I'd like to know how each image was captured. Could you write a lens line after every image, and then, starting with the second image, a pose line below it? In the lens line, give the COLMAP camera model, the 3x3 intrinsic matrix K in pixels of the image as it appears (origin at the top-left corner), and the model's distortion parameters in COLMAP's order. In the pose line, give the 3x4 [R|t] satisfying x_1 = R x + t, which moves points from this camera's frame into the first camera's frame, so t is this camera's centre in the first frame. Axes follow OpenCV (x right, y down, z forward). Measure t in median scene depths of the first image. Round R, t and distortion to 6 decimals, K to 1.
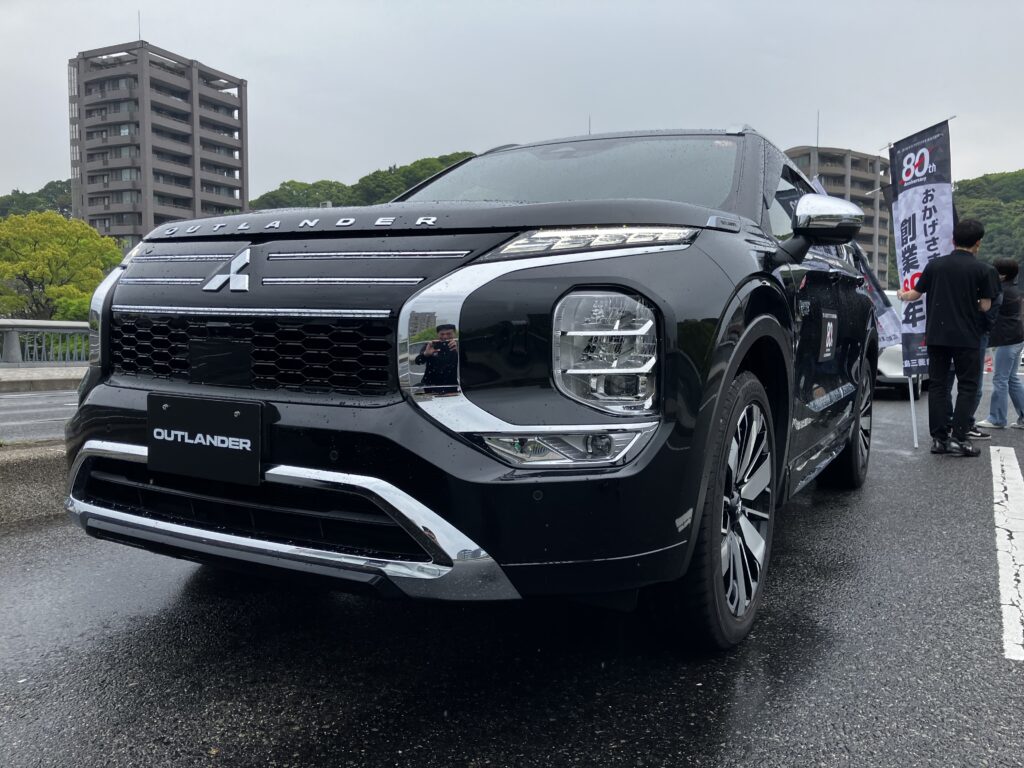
lens RADIAL K [[847.2, 0, 528.2], [0, 847.2, 387.6], [0, 0, 1]] dist [0.020258, -0.013825]
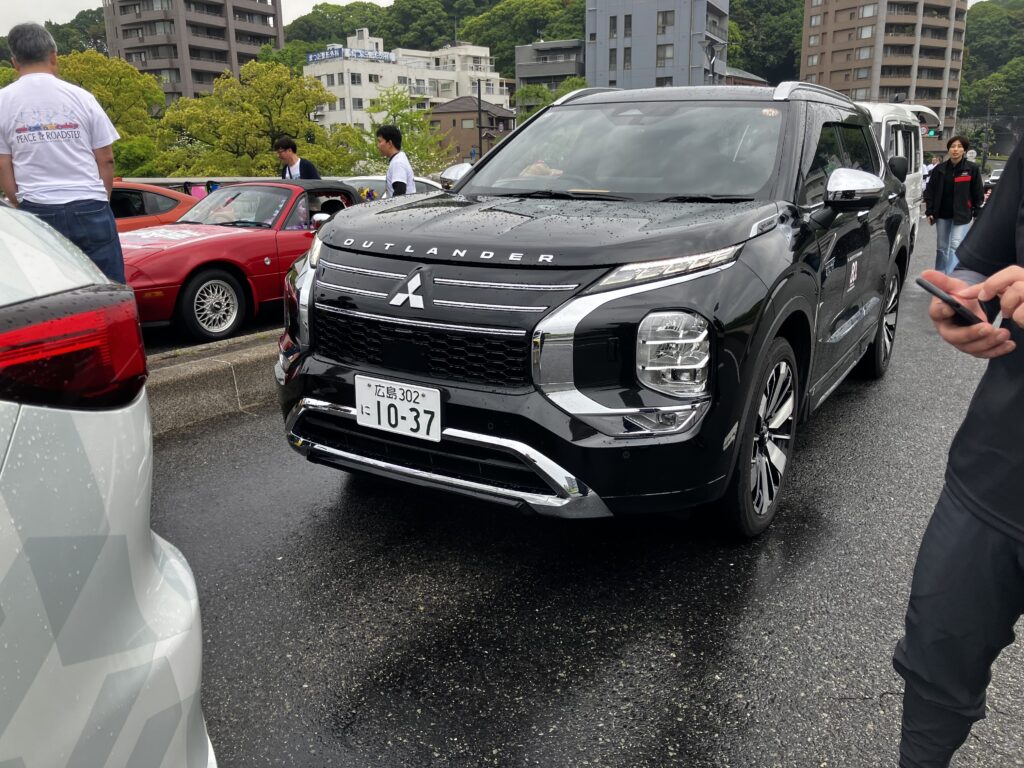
lens RADIAL K [[847.2, 0, 518.8], [0, 847.2, 380.6], [0, 0, 1]] dist [0.020258, -0.013825]
pose [[0.998031, -0.002385, -0.062681, -0.069133], [0.014159, 0.982052, 0.188078, -0.233502], [0.061107, -0.188595, 0.980152, -0.379460]]
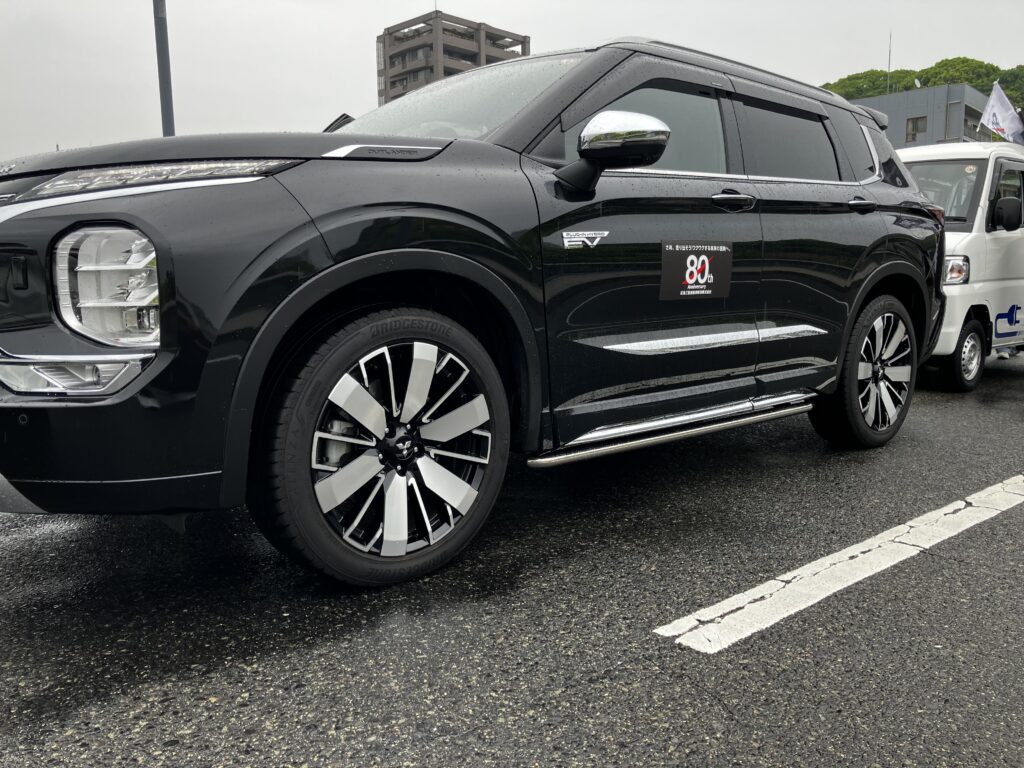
lens RADIAL K [[847.2, 0, 510.1], [0, 847.2, 393.4], [0, 0, 1]] dist [0.020258, -0.013825]
pose [[0.937842, 0.027966, -0.345934, 0.780098], [-0.004796, 0.997697, 0.067654, 0.014390], [0.347029, -0.061789, 0.935817, 0.154282]]
